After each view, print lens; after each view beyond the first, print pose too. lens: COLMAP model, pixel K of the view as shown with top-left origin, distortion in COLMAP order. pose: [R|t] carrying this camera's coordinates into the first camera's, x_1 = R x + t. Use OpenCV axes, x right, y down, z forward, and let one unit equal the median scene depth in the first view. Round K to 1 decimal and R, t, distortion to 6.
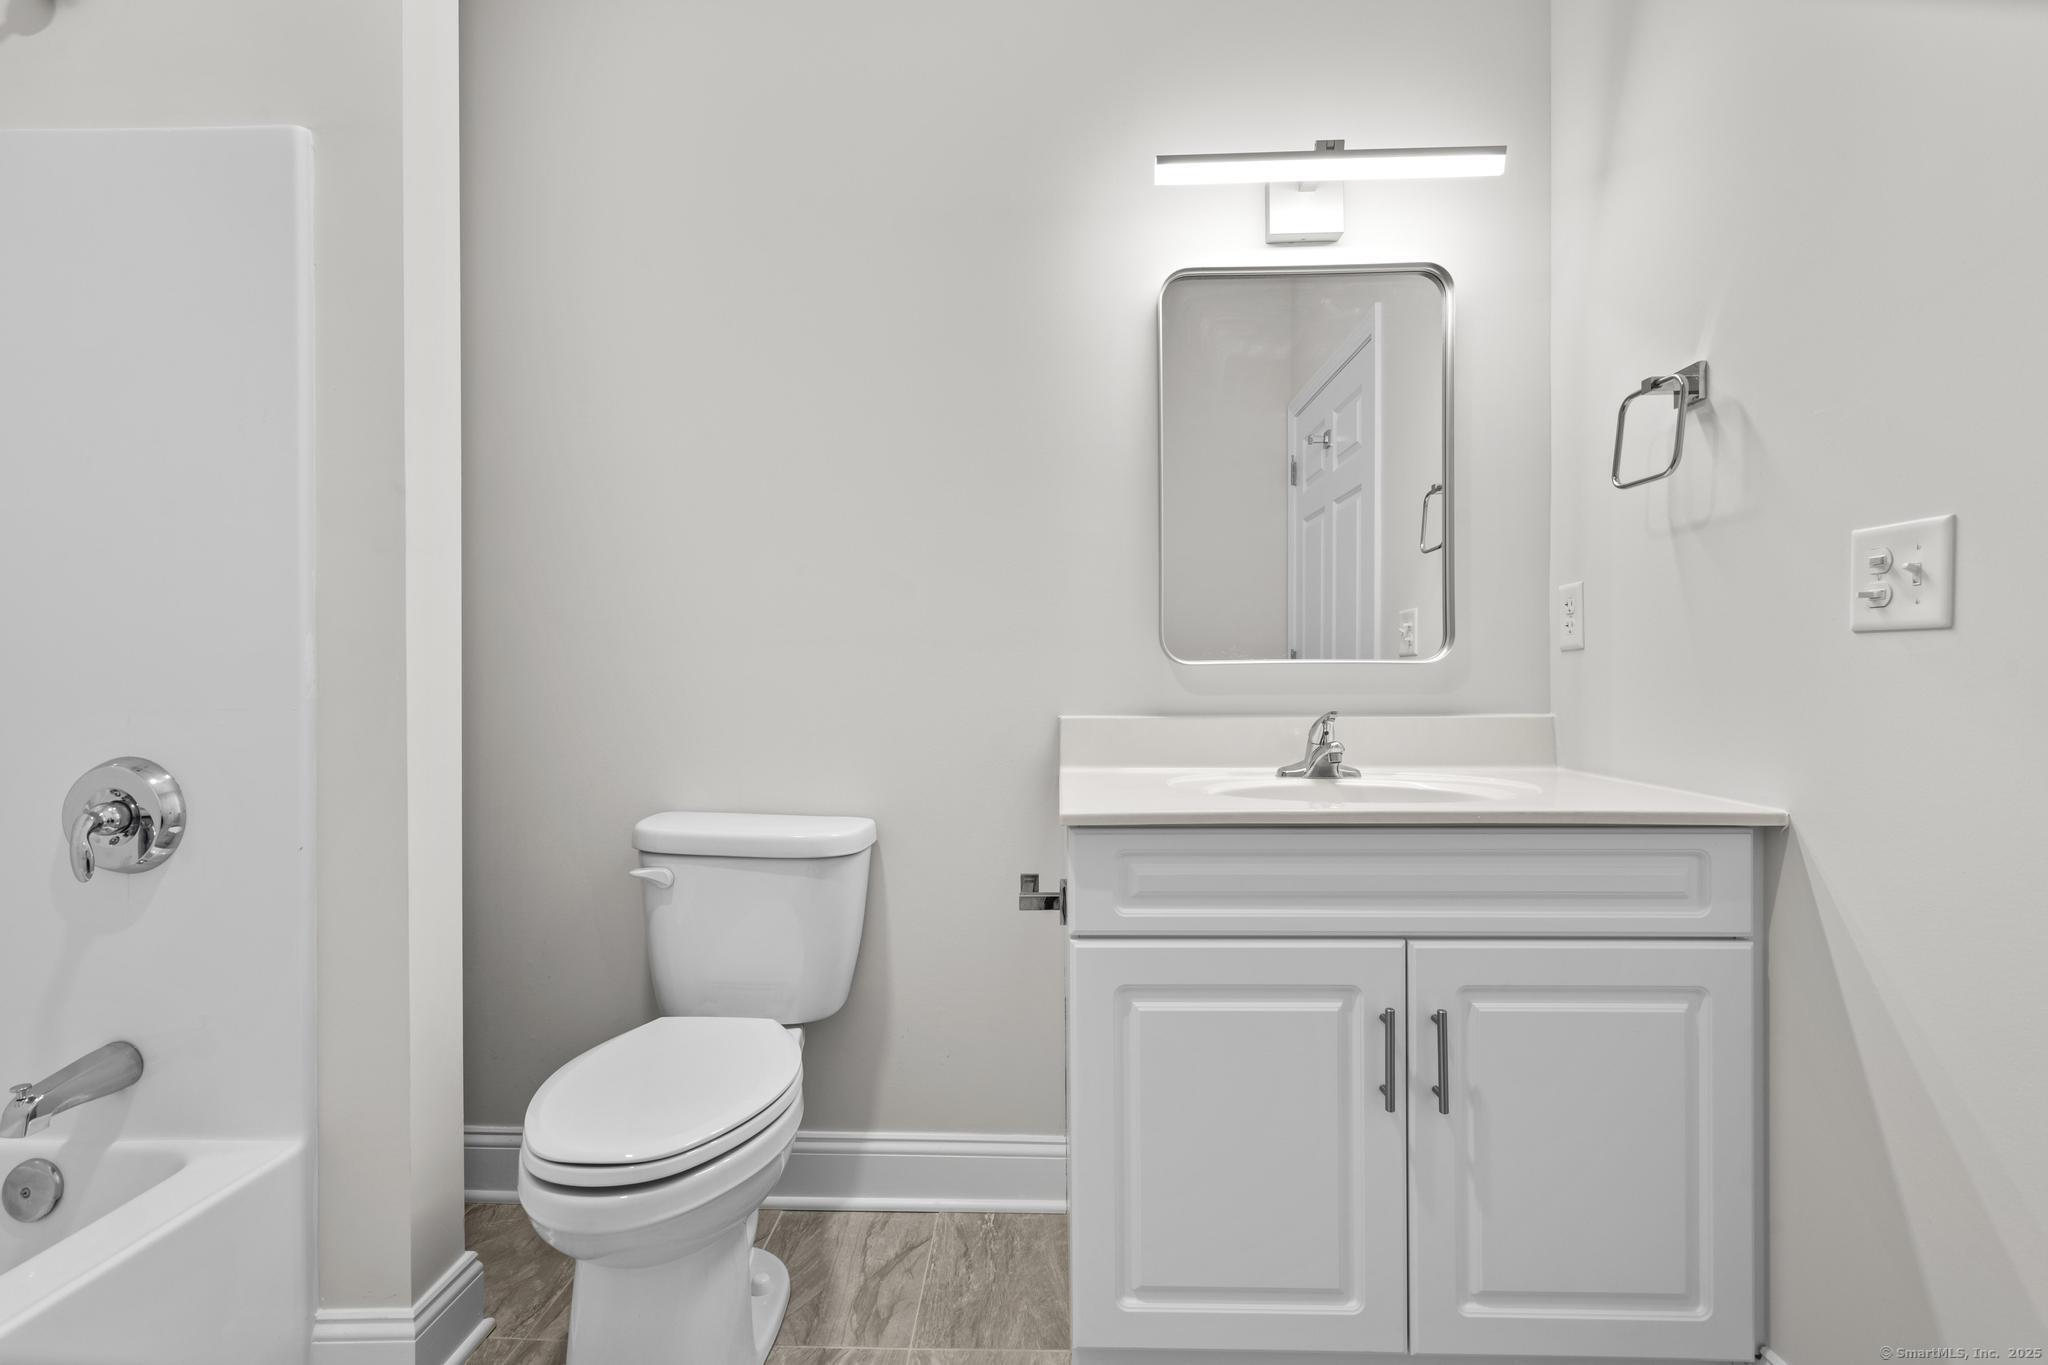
lens RADIAL K [[914.0, 0, 1021.7], [0, 914.0, 689.0], [0, 0, 1]] dist [-0.004894, 0.000280]
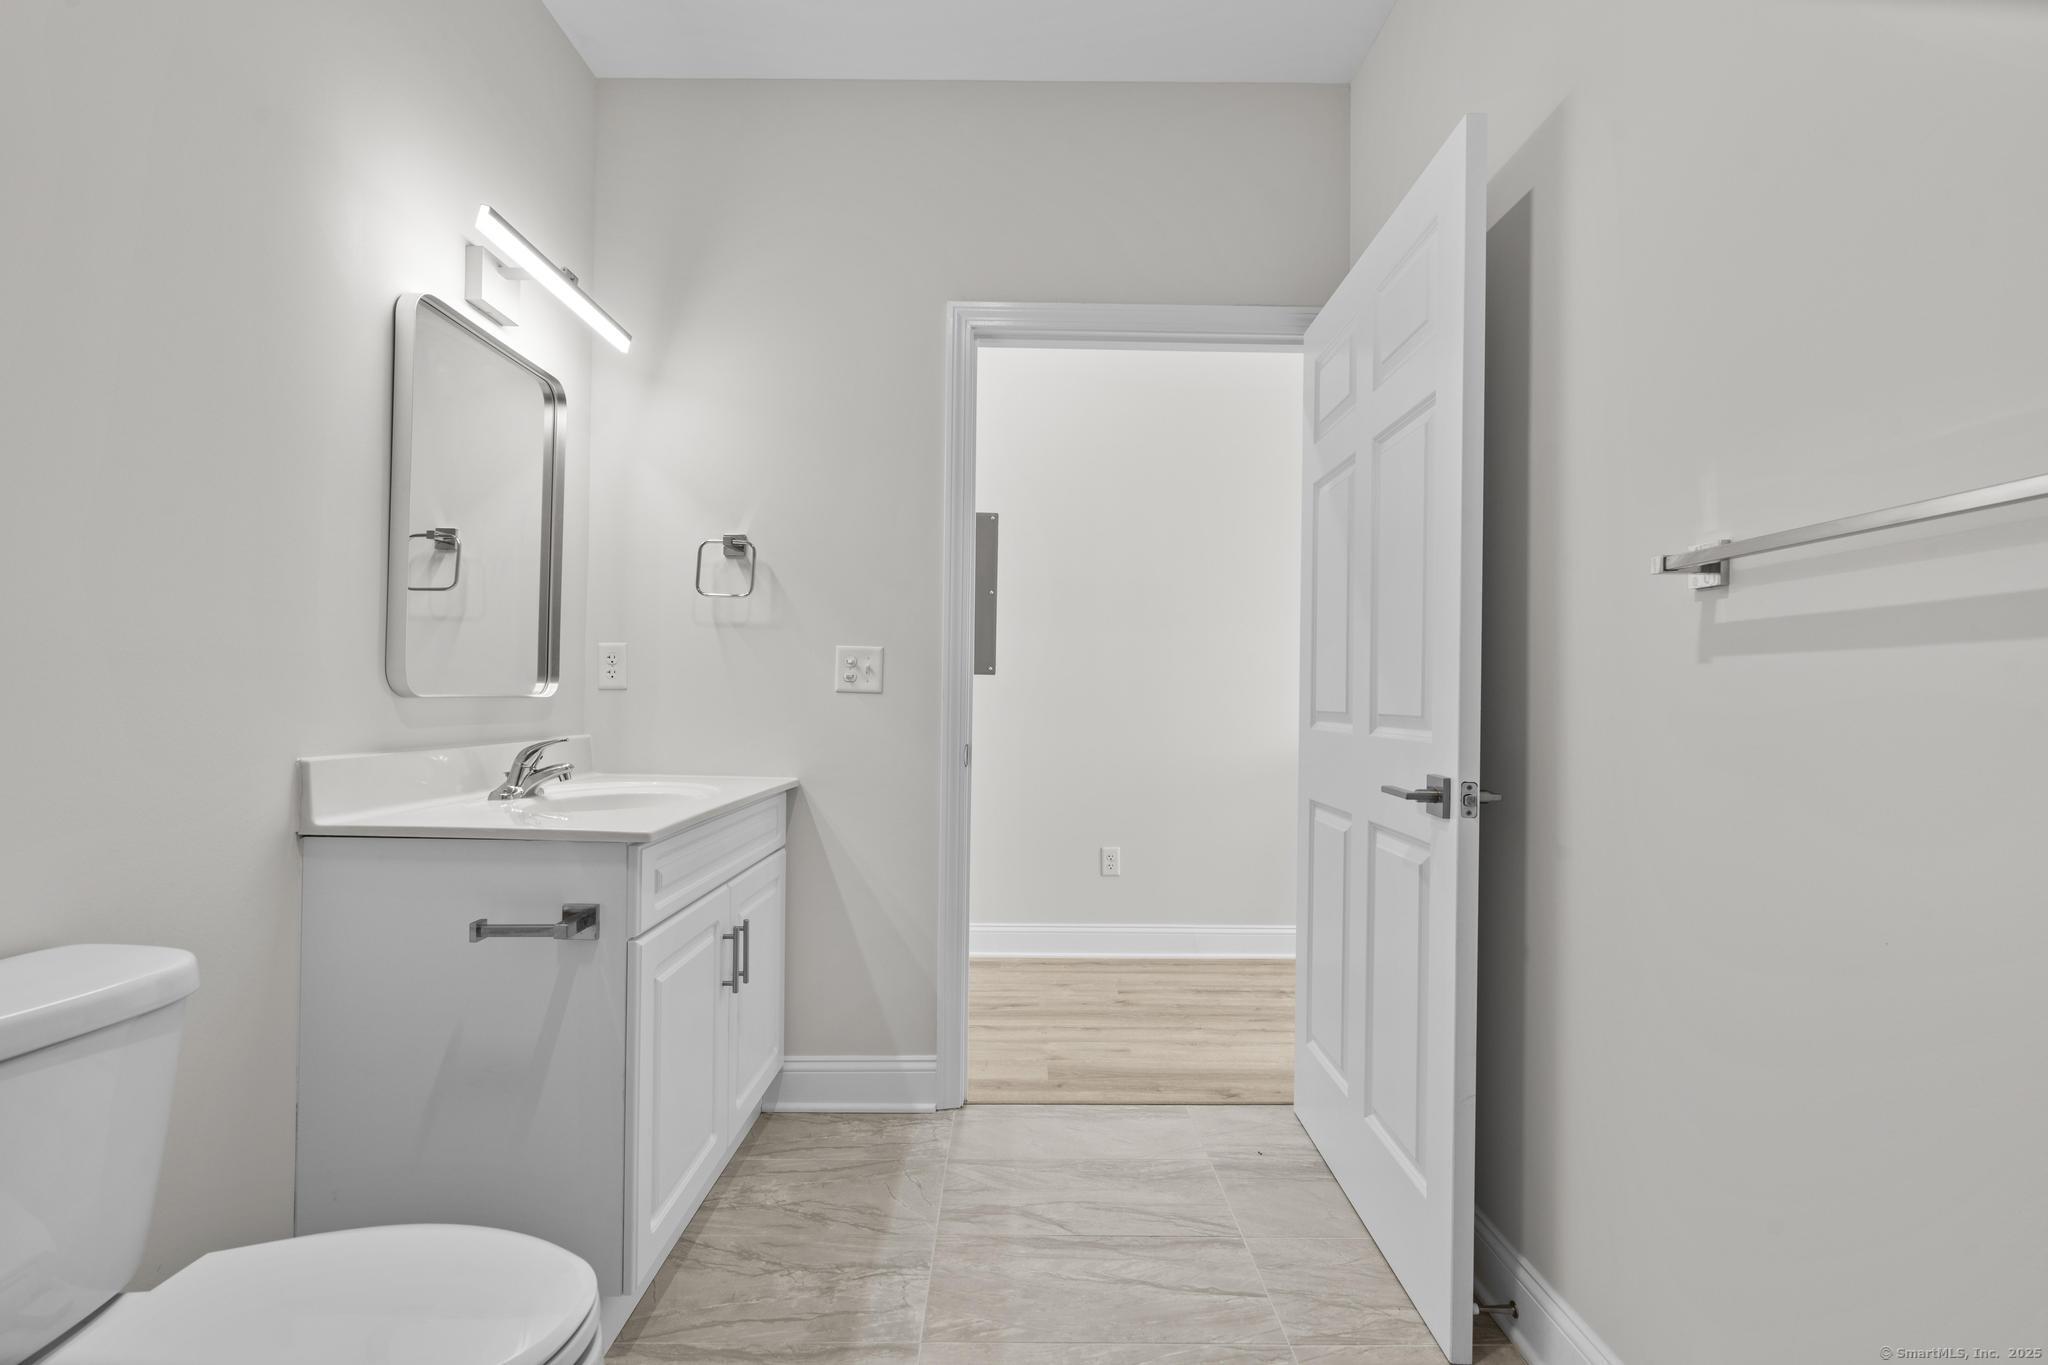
lens RADIAL K [[914.0, 0, 1021.7], [0, 914.0, 689.0], [0, 0, 1]] dist [-0.004894, 0.000280]
pose [[-0.031118, 0.016579, 0.999378, -1.032927], [-0.005373, 0.999845, -0.016754, -0.028451], [-0.999501, -0.005891, -0.031024, 0.497810]]
